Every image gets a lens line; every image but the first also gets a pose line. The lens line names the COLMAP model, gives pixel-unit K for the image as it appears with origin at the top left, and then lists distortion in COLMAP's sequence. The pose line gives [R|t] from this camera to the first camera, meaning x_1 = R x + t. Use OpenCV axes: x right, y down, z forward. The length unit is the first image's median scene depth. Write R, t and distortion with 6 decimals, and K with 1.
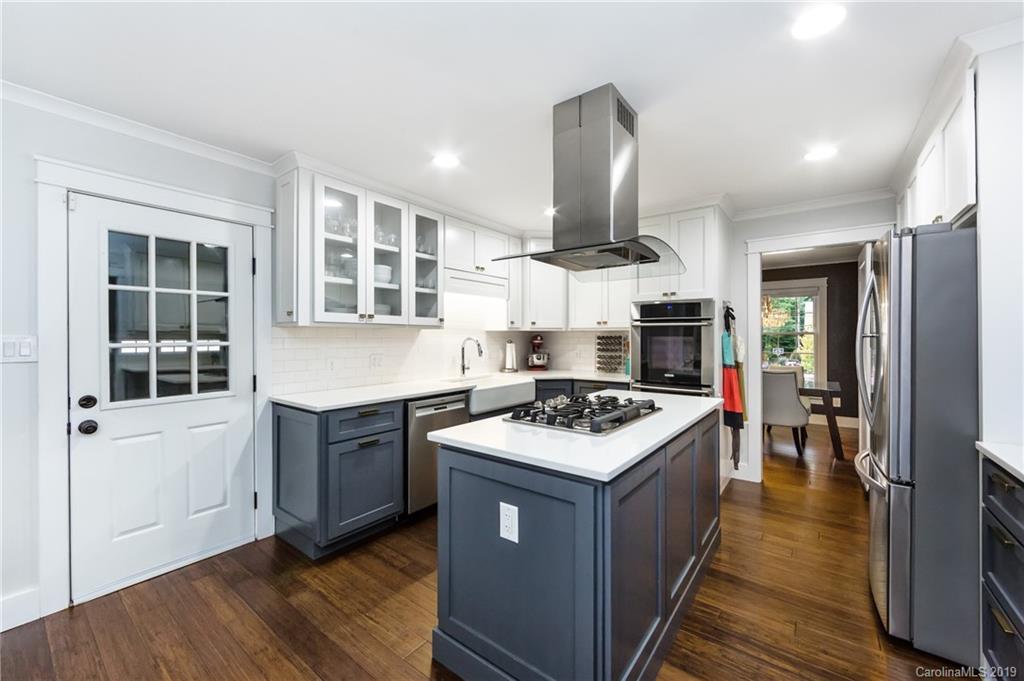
lens RADIAL K [[410.5, 0, 510.2], [0, 410.5, 337.4], [0, 0, 1]] dist [-0.000760, -0.000384]
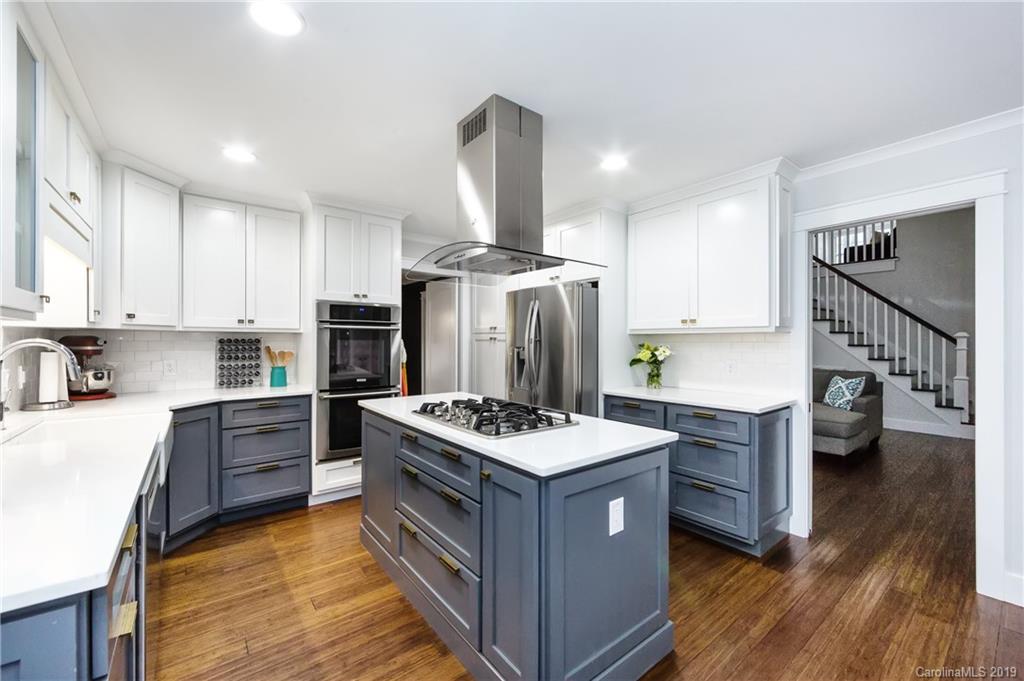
lens RADIAL K [[410.5, 0, 510.8], [0, 410.5, 341.7], [0, 0, 1]] dist [-0.000760, -0.000384]
pose [[0.255894, 0.000503, 0.966705, -0.472658], [-0.000898, 1.000000, -0.000283, 0.001628], [-0.966705, -0.000796, 0.255894, 0.431426]]
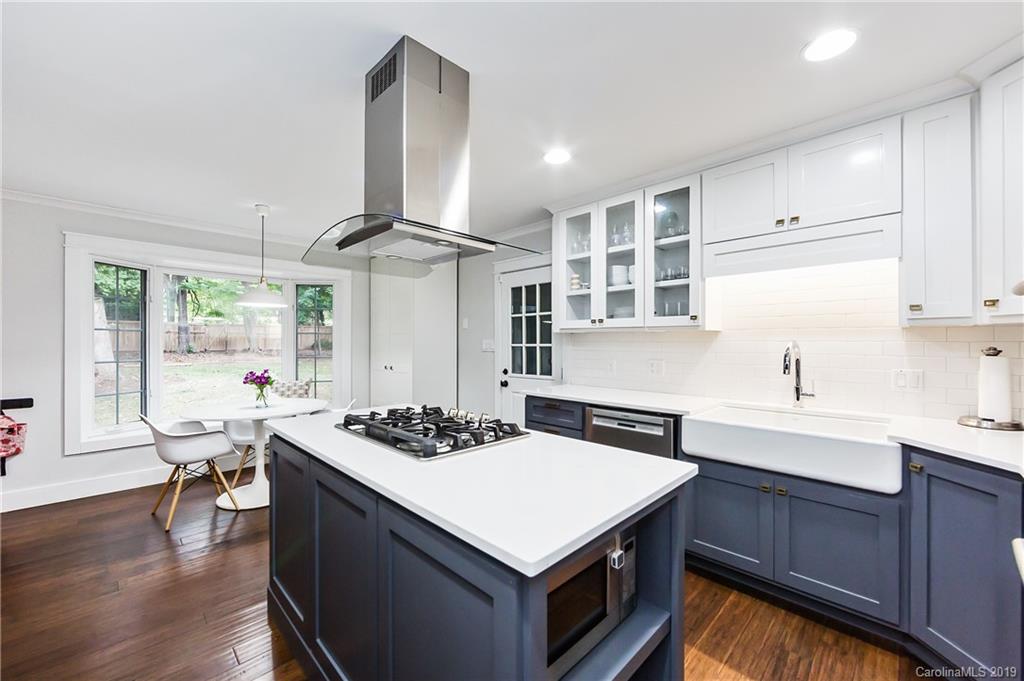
lens RADIAL K [[410.5, 0, 514.4], [0, 410.5, 341.1], [0, 0, 1]] dist [-0.000760, -0.000384]
pose [[-0.139534, -0.004492, -0.990207, 0.666817], [-0.005015, 0.999980, -0.003829, 0.005033], [0.990205, 0.004431, -0.139553, 0.857460]]
